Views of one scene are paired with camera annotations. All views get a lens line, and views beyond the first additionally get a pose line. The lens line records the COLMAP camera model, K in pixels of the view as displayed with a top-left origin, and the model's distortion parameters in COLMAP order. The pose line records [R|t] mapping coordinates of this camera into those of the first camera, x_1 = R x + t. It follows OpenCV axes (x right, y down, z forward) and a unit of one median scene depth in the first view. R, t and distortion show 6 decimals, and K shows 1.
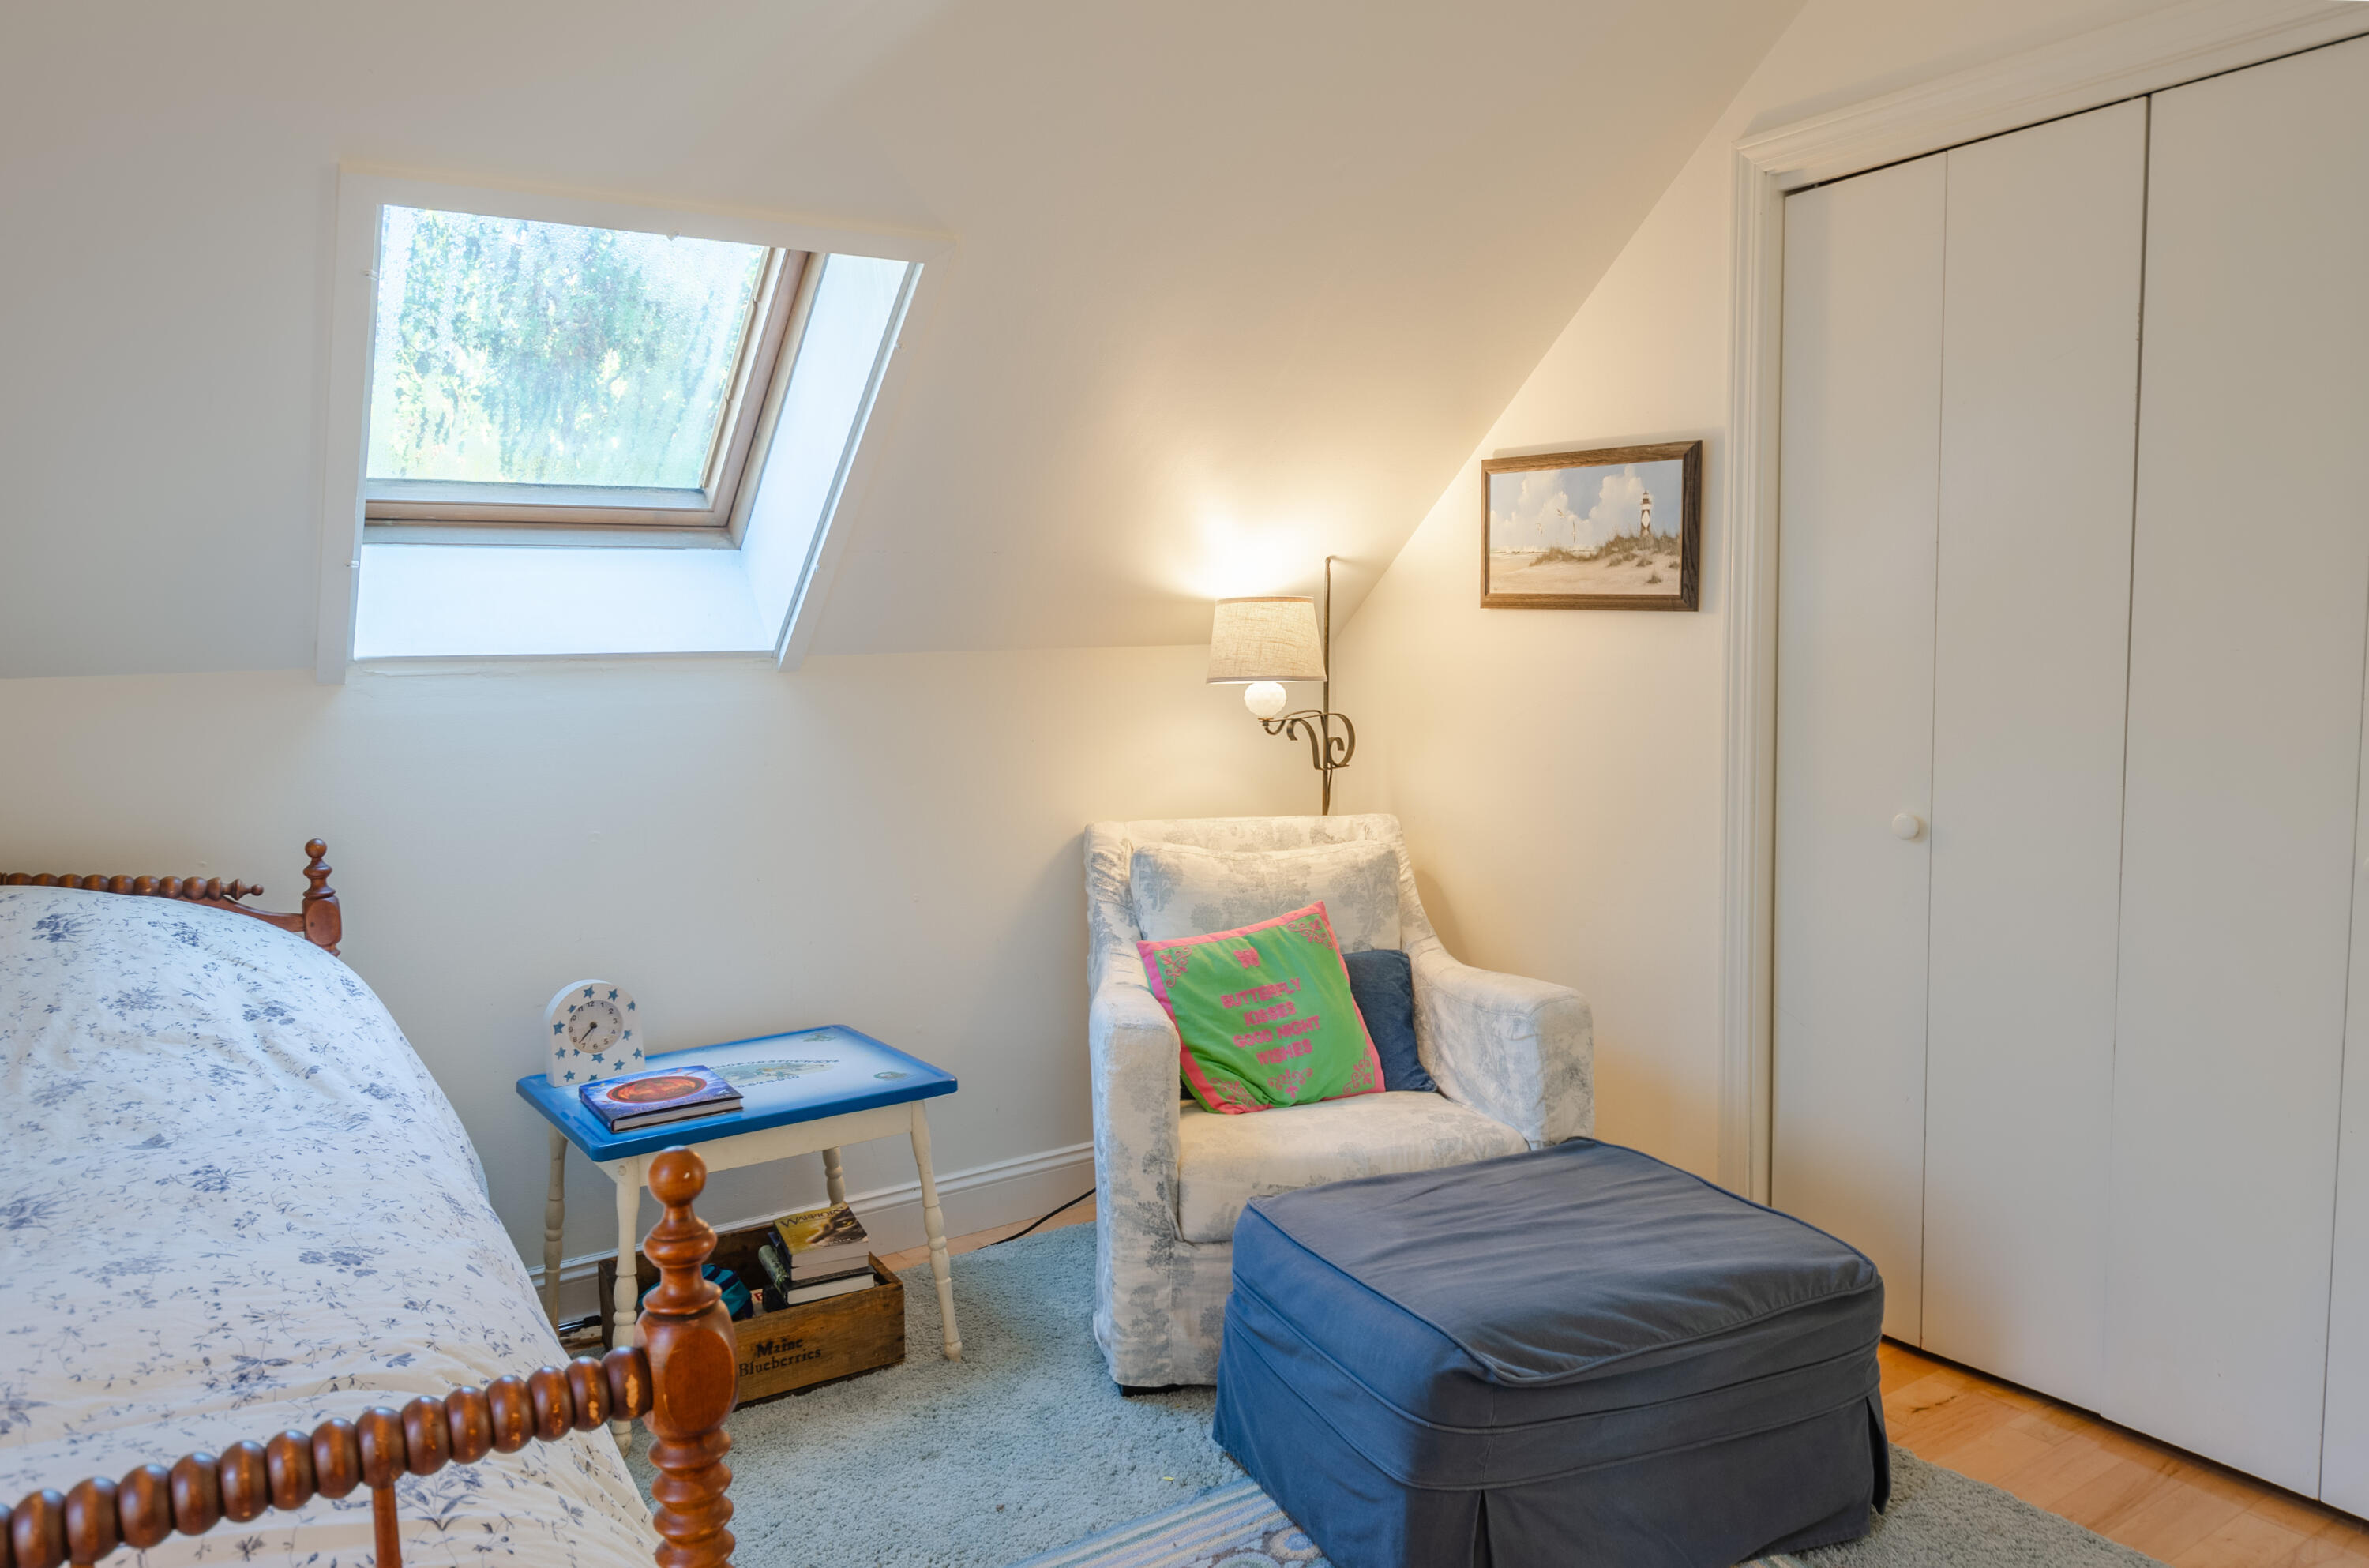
lens RADIAL K [[1639.5, 0, 1188.3], [0, 1639.5, 788.7], [0, 0, 1]] dist [-0.001585, -0.000300]
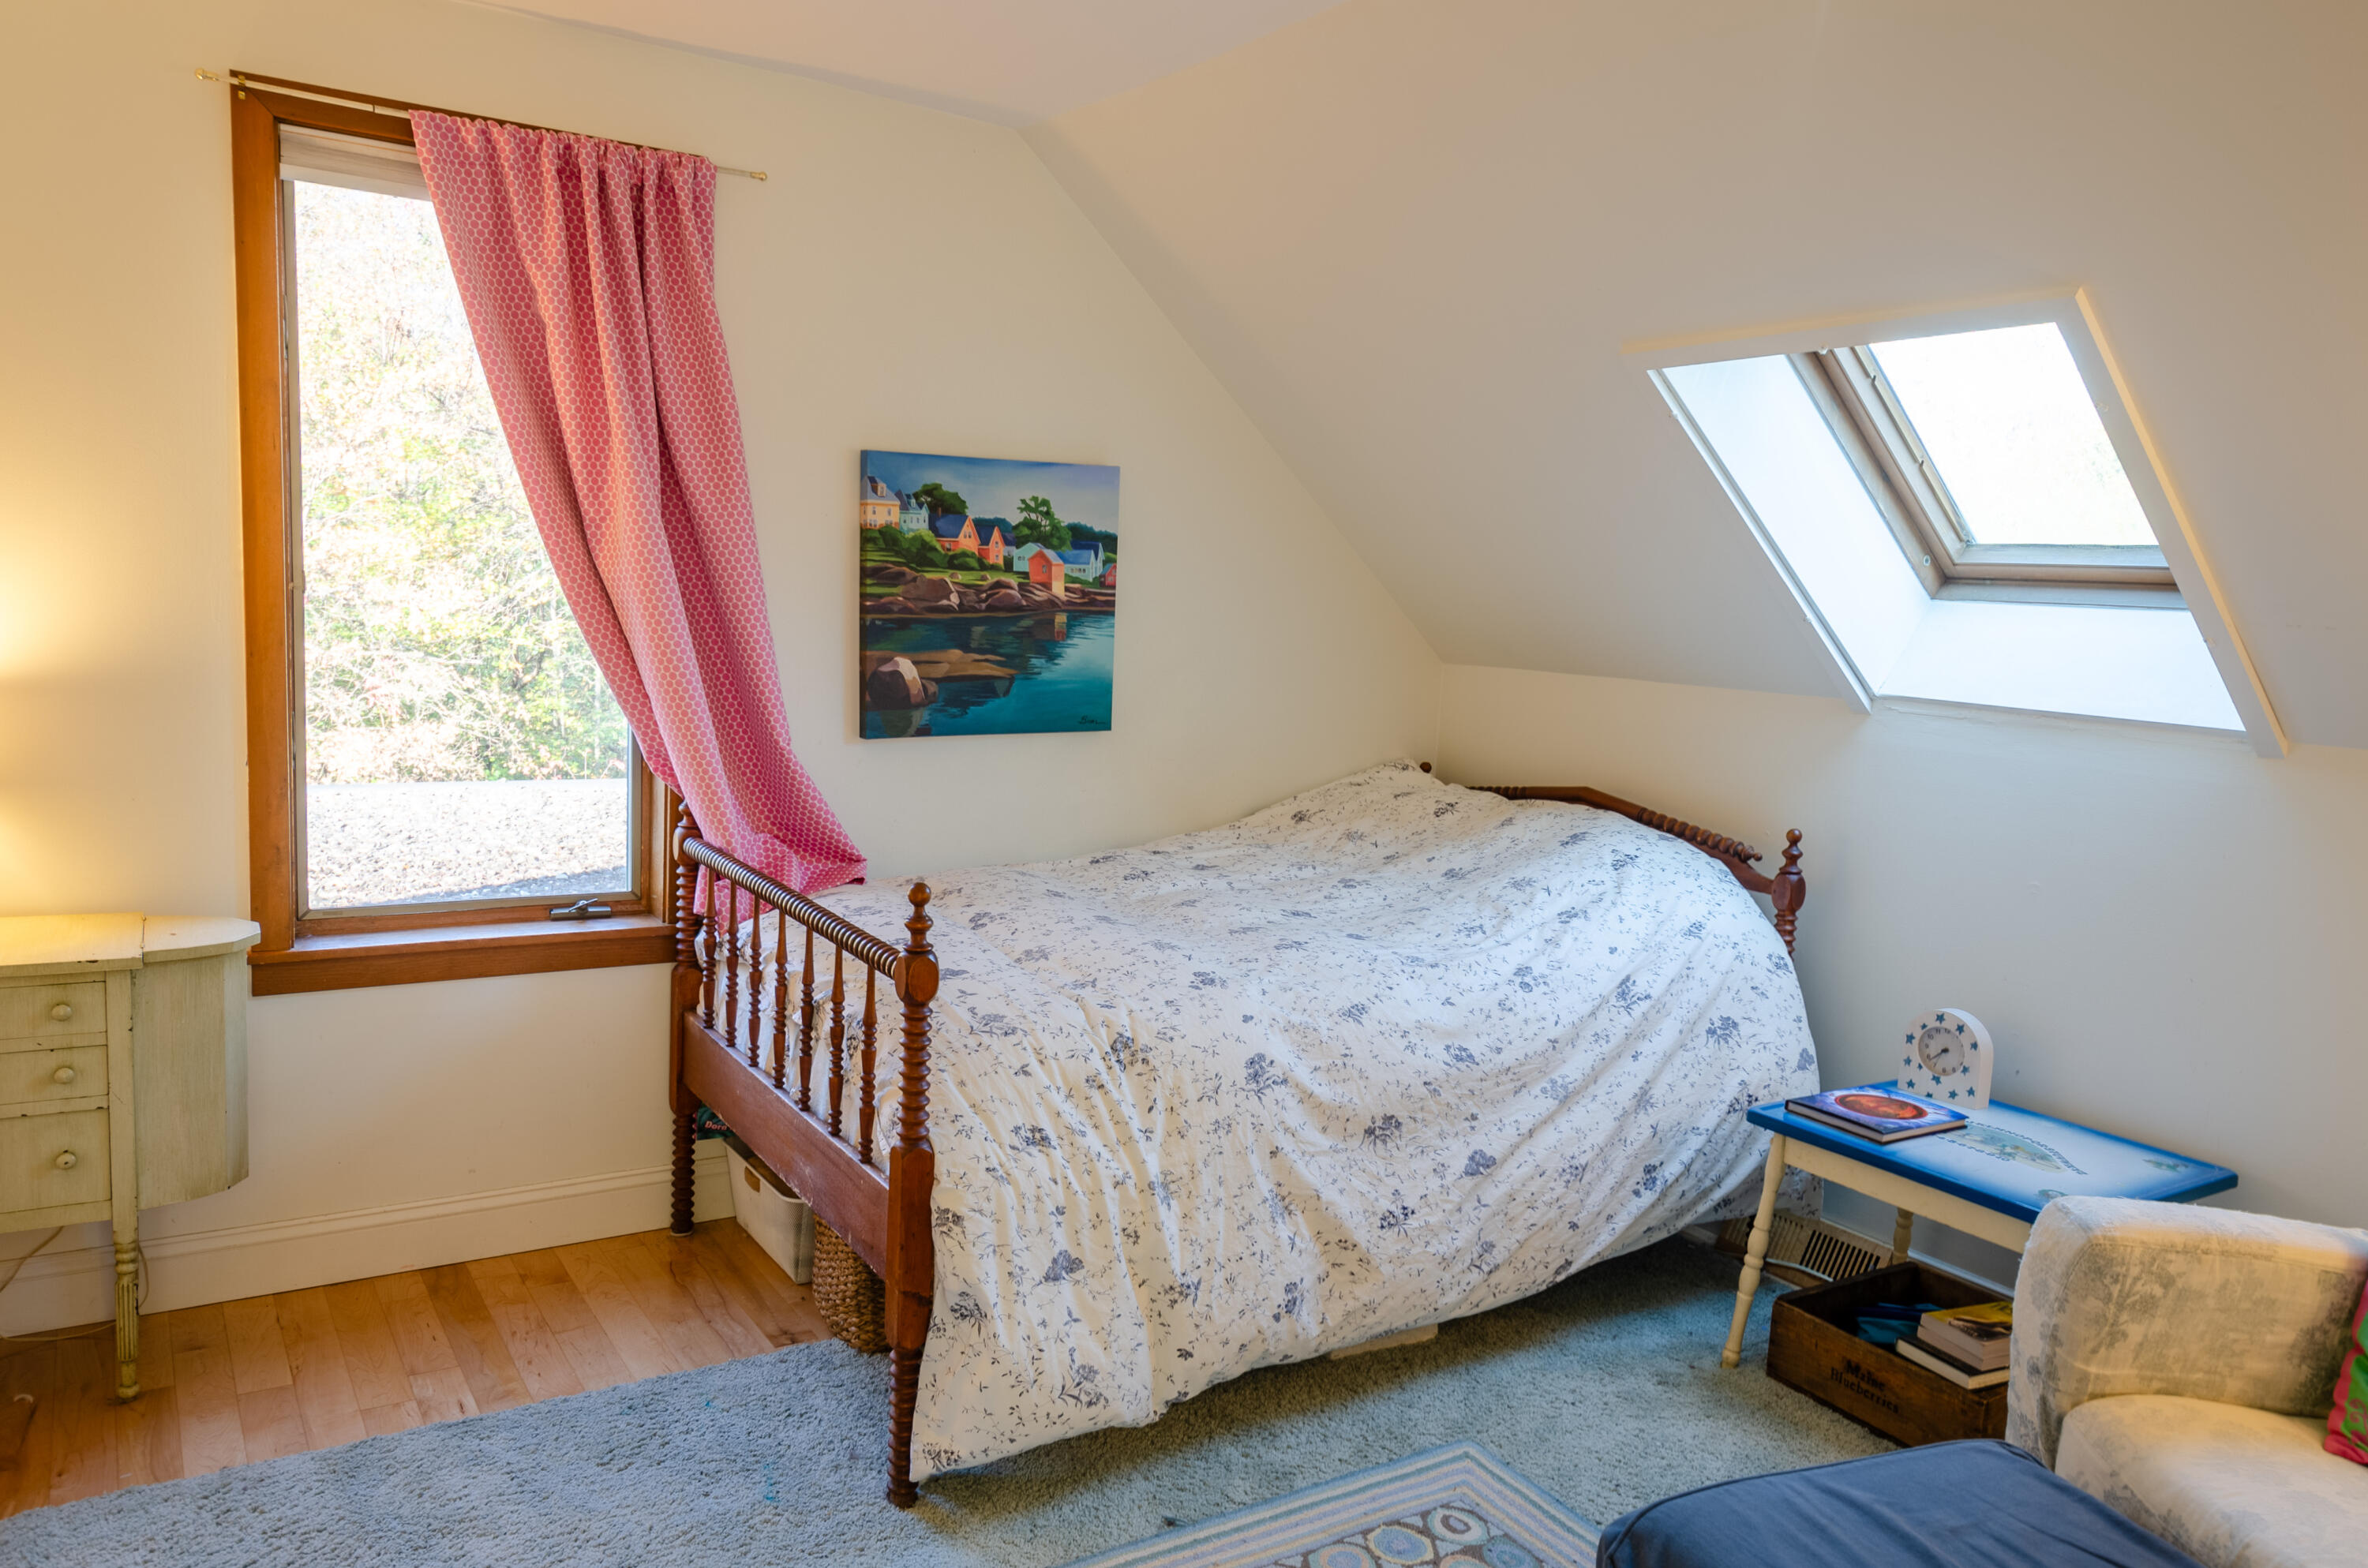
lens RADIAL K [[1638.8, 0, 1186.6], [0, 1638.8, 779.6], [0, 0, 1]] dist [-0.001585, -0.000300]
pose [[-0.034258, 0.132629, -0.990574, 0.710043], [-0.141711, 0.980496, 0.136181, -0.108170], [0.989315, 0.145040, -0.014795, 0.503316]]
